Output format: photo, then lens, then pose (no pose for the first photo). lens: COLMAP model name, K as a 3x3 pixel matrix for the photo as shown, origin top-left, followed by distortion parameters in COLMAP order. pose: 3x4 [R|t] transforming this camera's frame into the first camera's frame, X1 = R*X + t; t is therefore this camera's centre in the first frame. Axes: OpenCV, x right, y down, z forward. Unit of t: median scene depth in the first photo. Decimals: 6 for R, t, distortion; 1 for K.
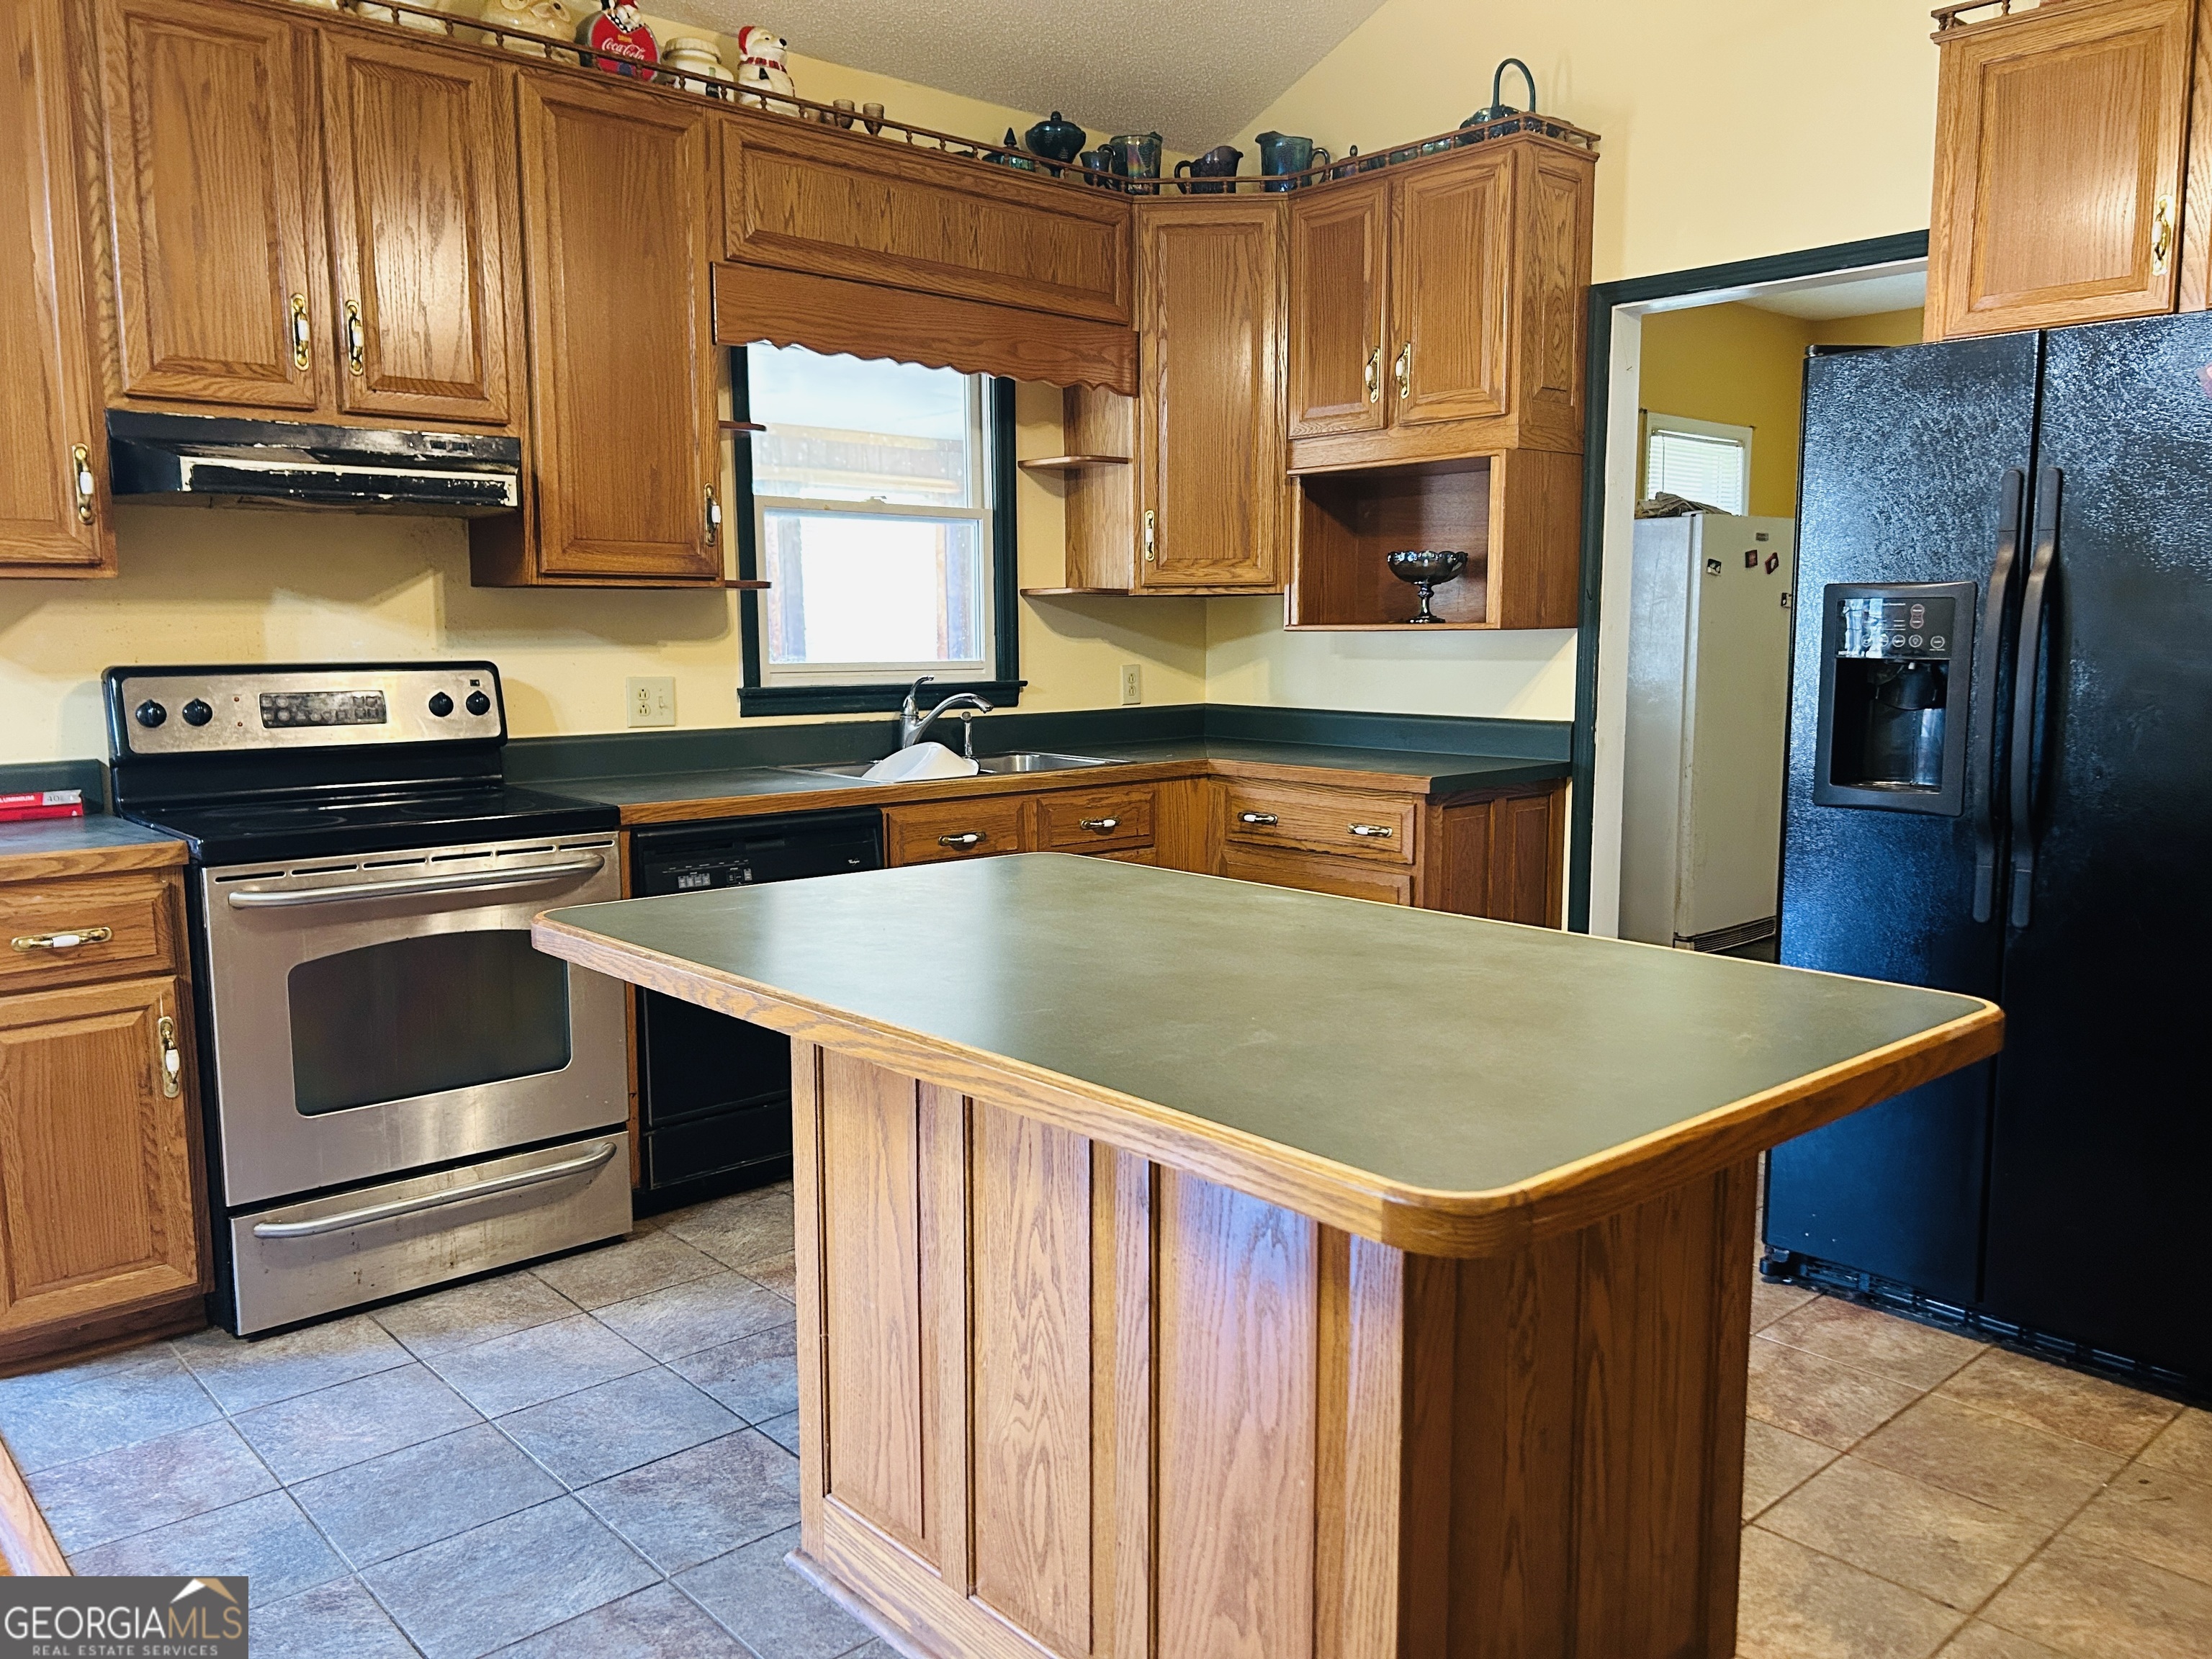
lens RADIAL K [[1671.7, 0, 1107.6], [0, 1671.7, 844.7], [0, 0, 1]] dist [0.067560, -0.076138]
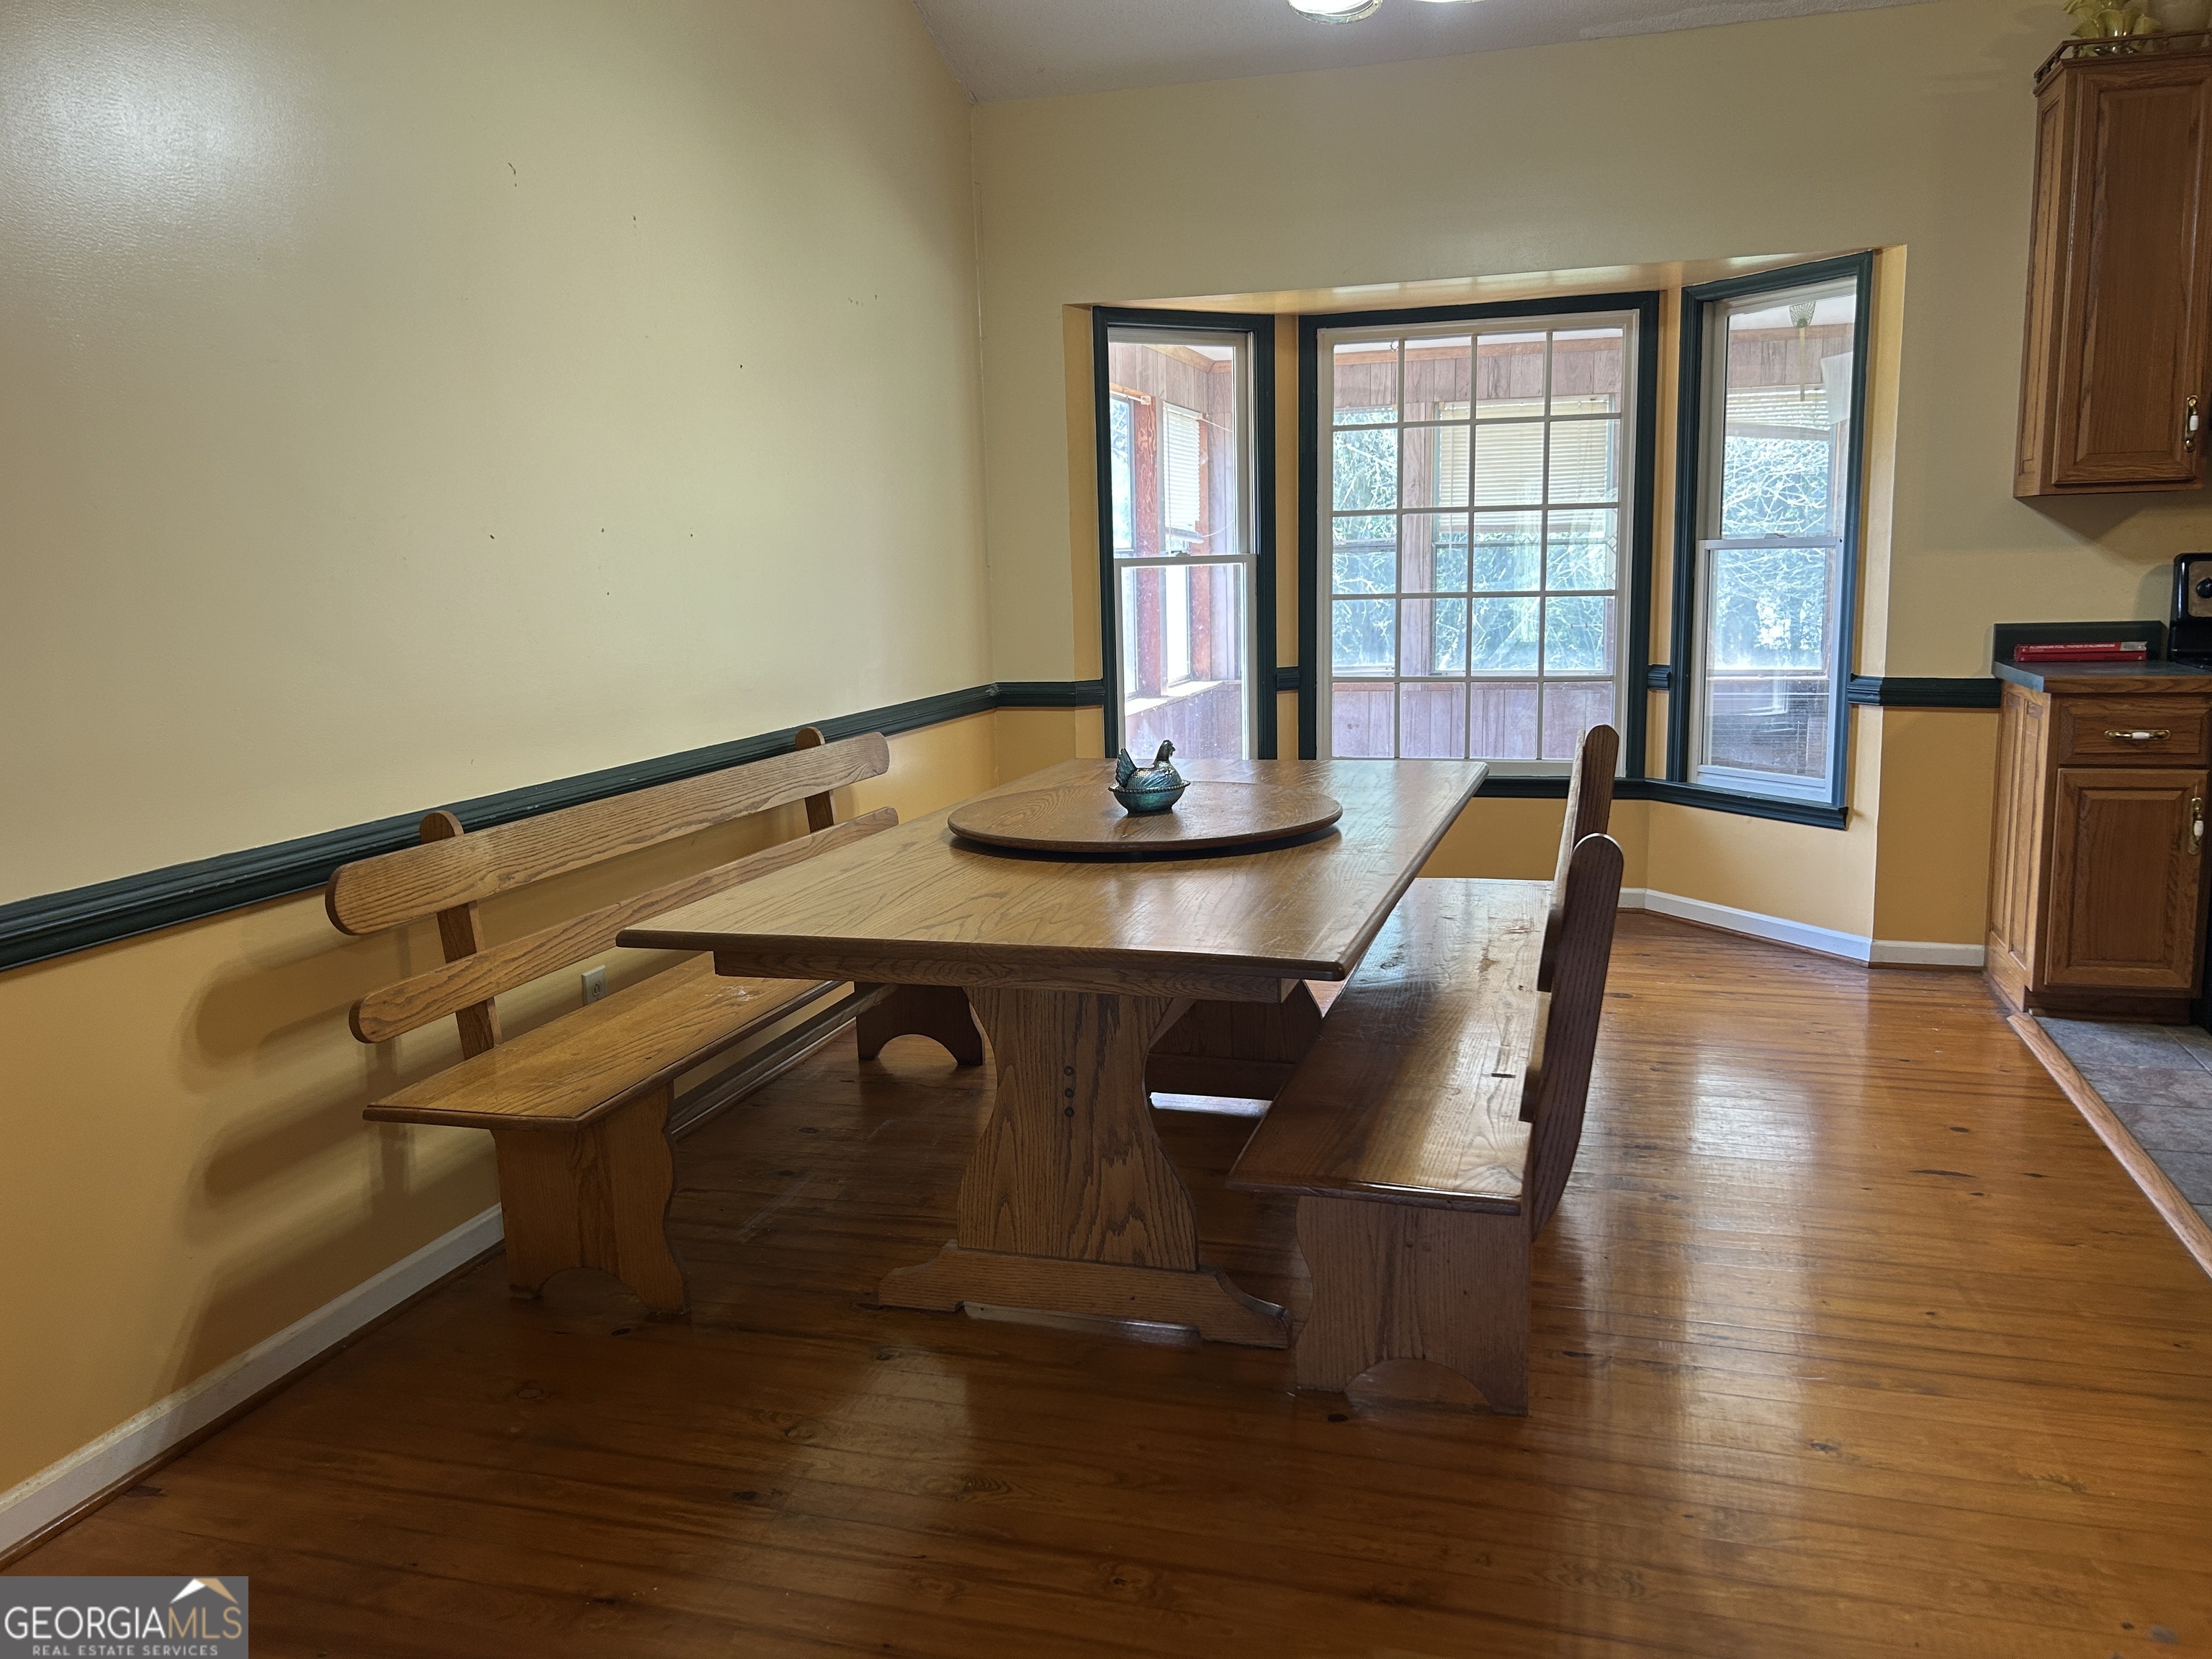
lens RADIAL K [[1671.7, 0, 1107.6], [0, 1671.7, 844.7], [0, 0, 1]] dist [0.067560, -0.076138]
pose [[0.517963, 0.132166, -0.845131, 0.182208], [-0.088443, 0.990971, 0.100769, 0.077210], [0.850819, 0.022551, 0.524975, -0.530059]]
